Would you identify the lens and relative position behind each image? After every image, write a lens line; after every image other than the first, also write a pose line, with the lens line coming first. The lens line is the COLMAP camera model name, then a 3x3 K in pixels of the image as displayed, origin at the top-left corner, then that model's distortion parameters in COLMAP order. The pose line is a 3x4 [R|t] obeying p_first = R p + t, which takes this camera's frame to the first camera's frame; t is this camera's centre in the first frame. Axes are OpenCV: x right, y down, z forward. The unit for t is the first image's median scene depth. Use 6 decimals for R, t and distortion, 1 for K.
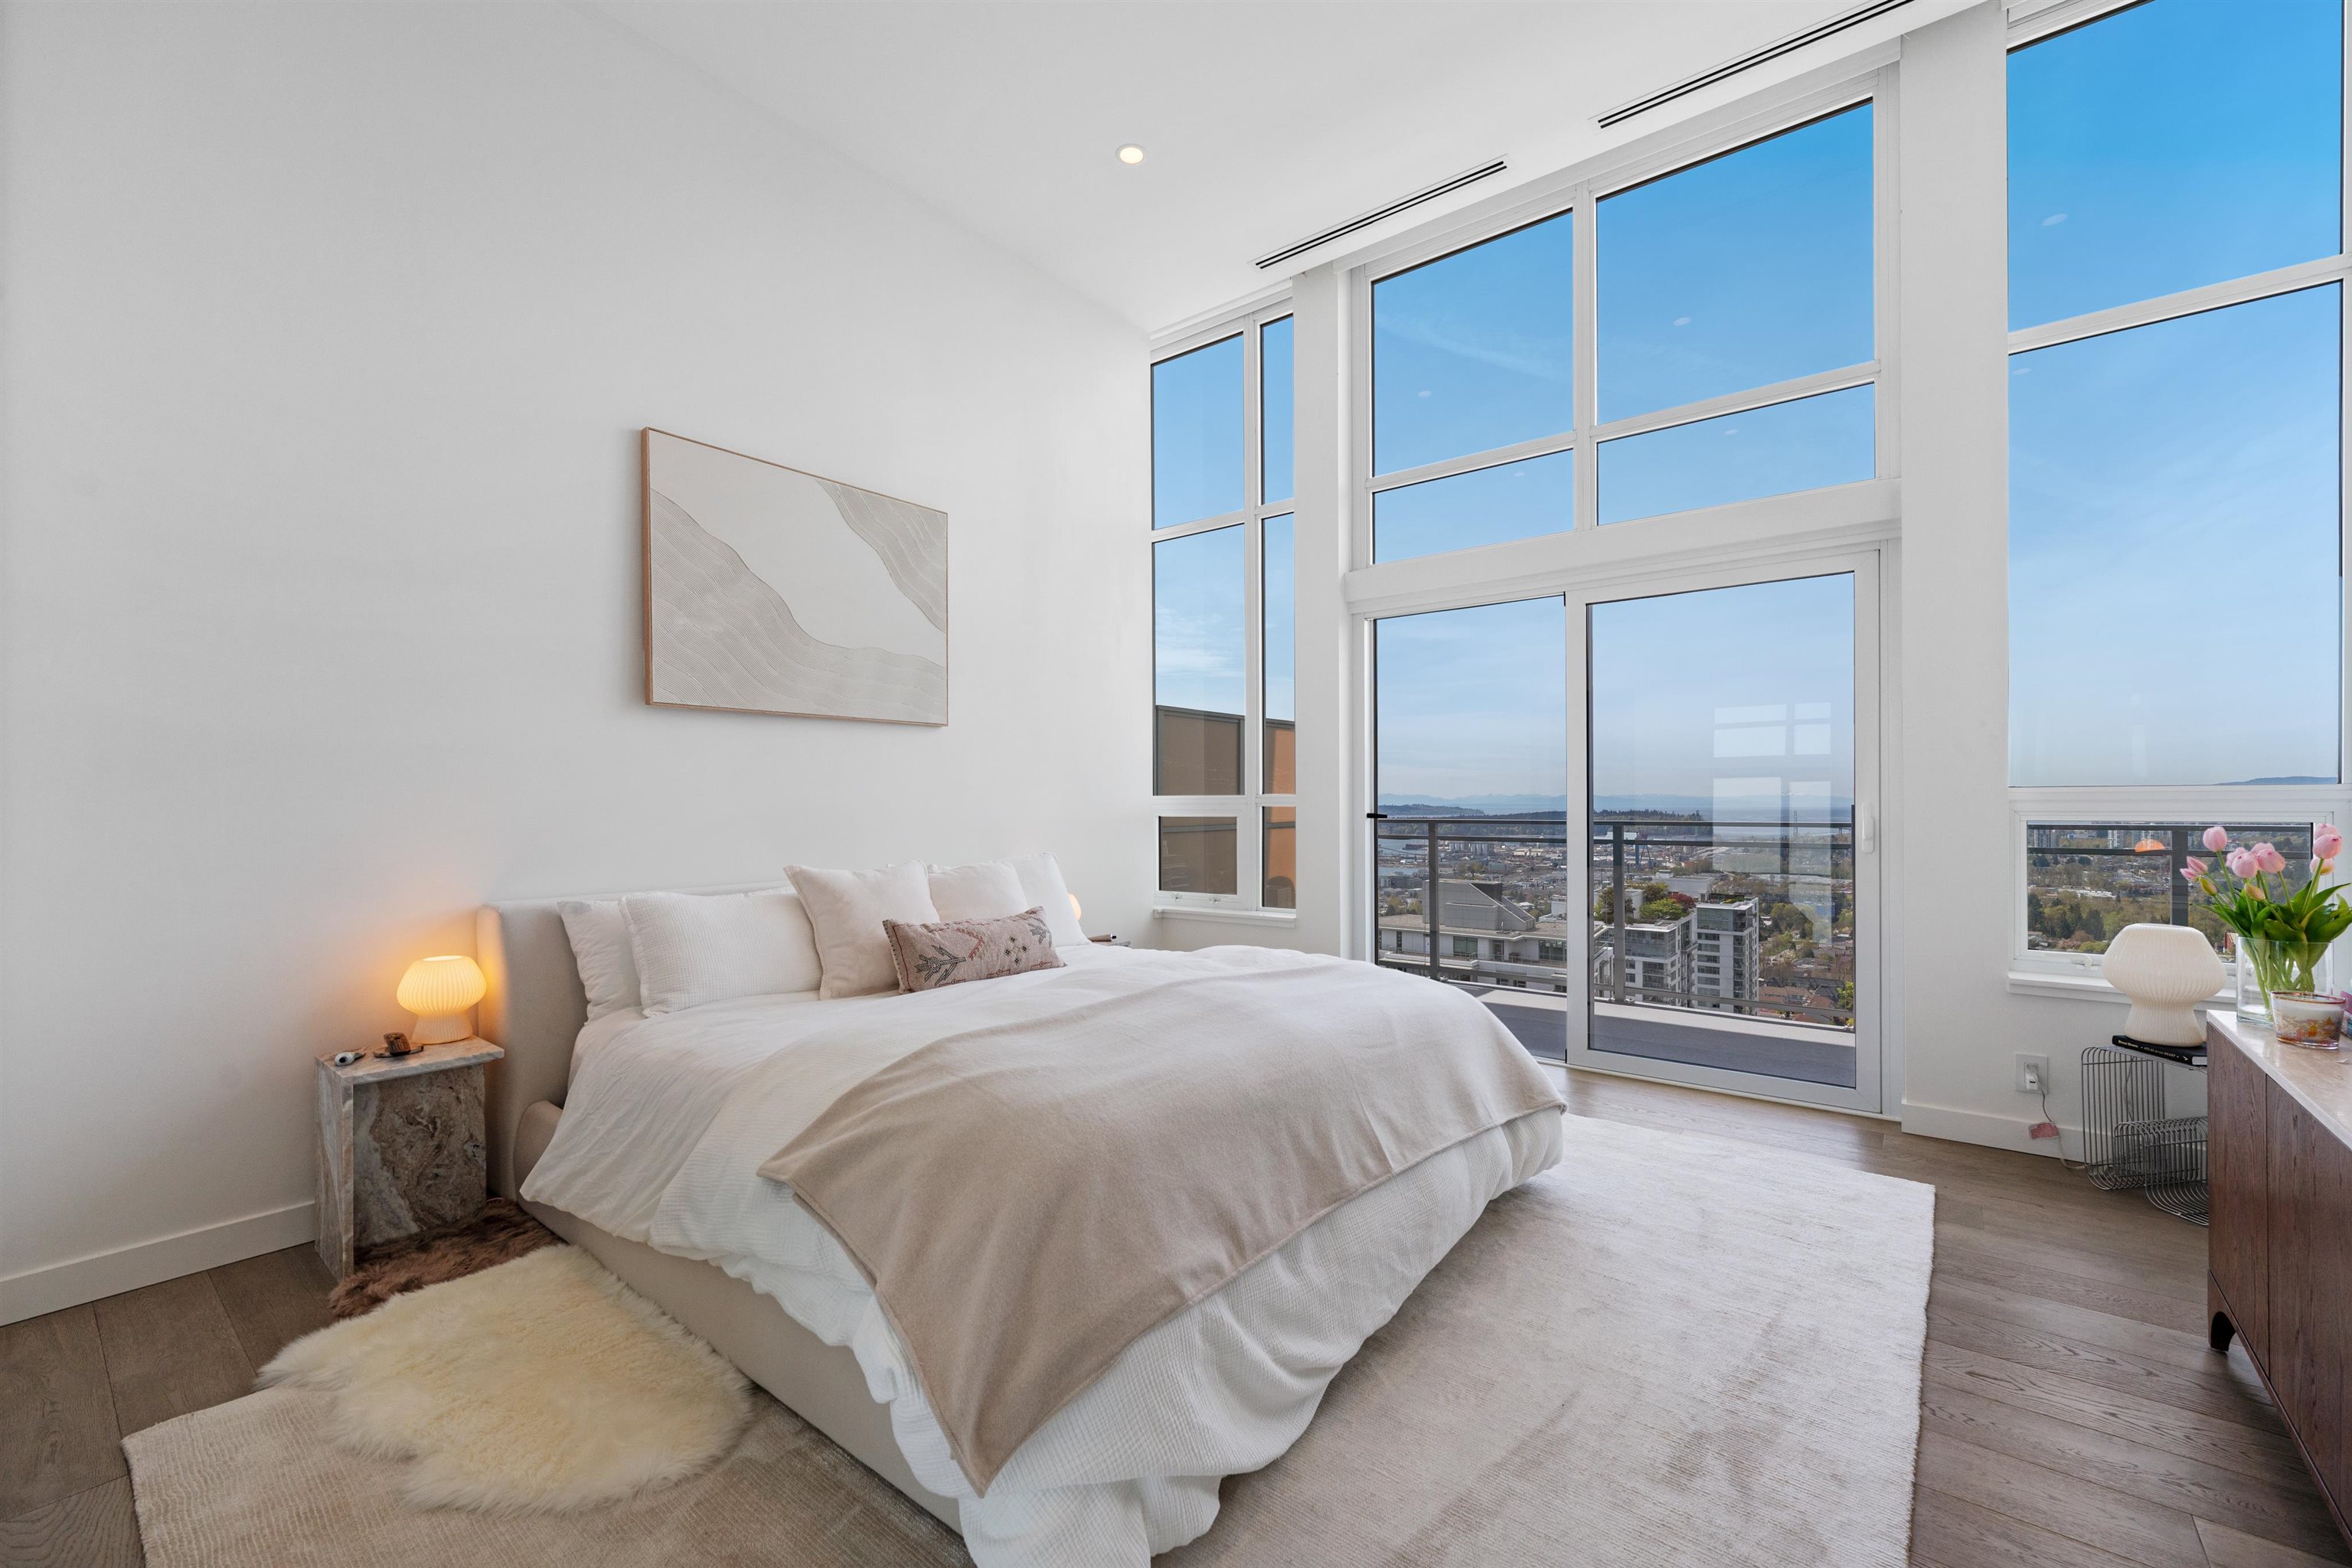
lens RADIAL K [[954.5, 0, 1158.5], [0, 954.5, 804.1], [0, 0, 1]] dist [0.001877, -0.001124]
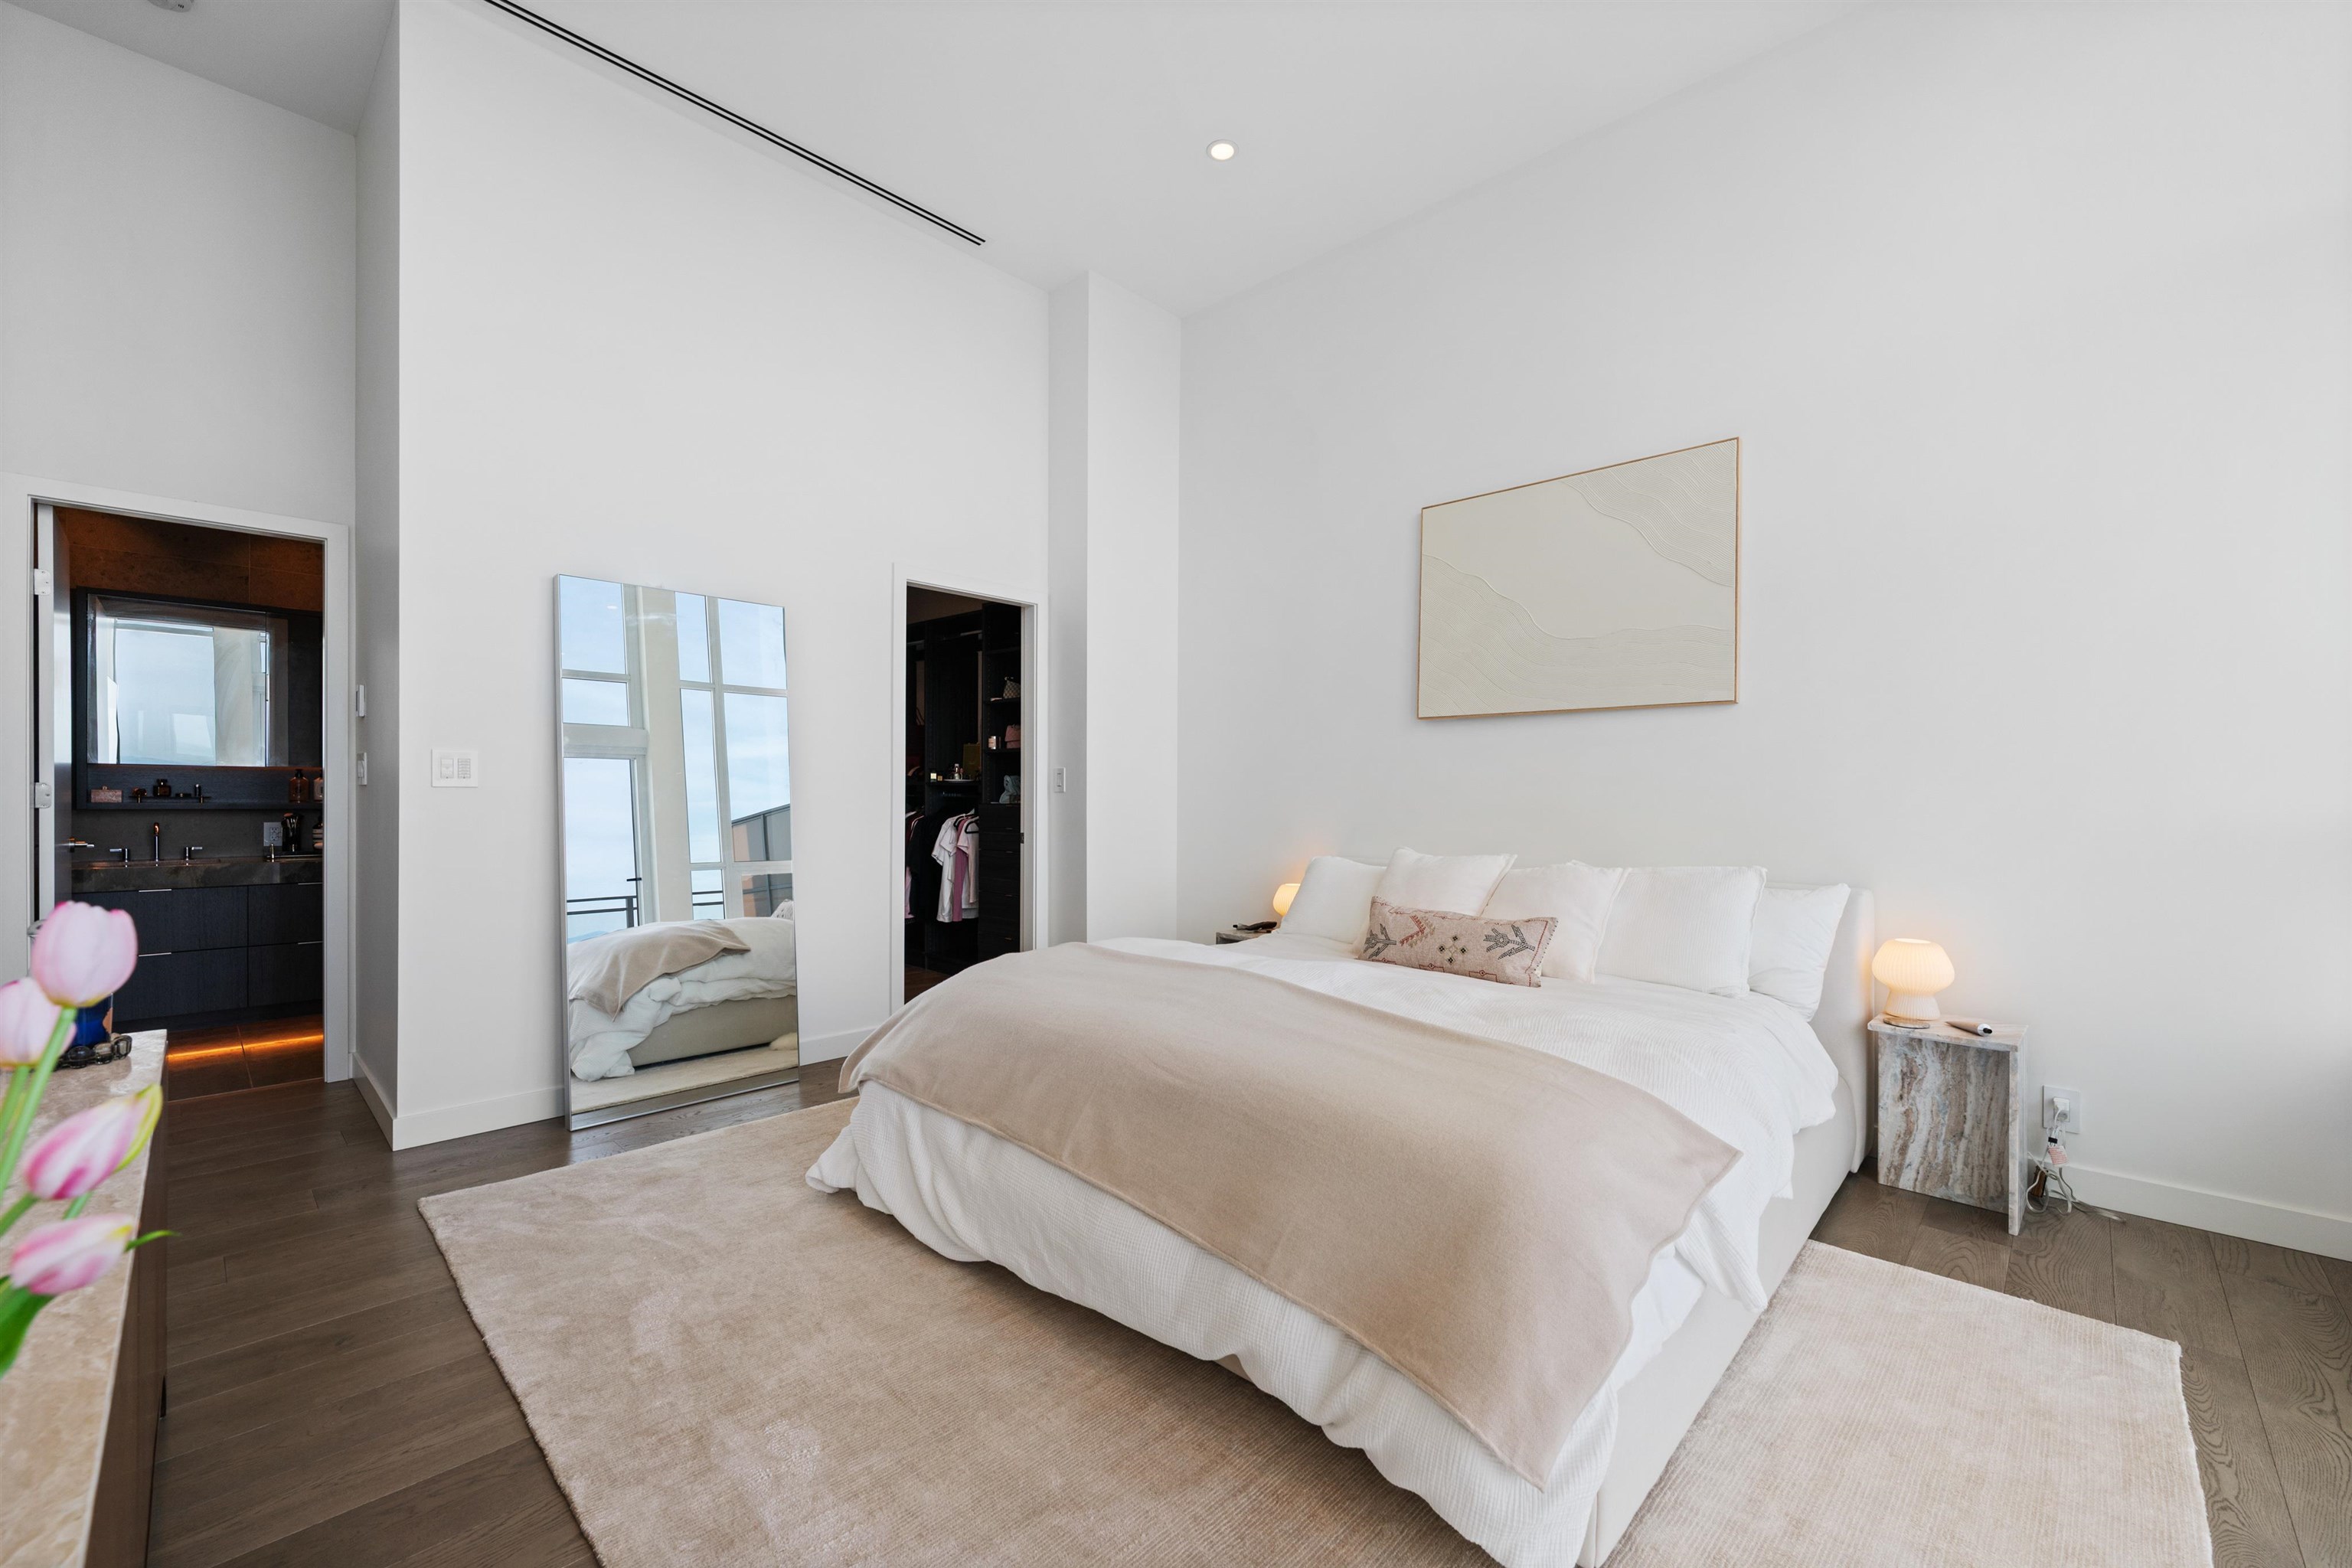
lens RADIAL K [[954.5, 0, 1180.8], [0, 954.5, 794.8], [0, 0, 1]] dist [0.001877, -0.001124]
pose [[-0.062314, 0.010176, -0.998005, 0.823810], [-0.010970, 0.999881, 0.010880, -0.009280], [0.997996, 0.011626, -0.062195, 0.789596]]
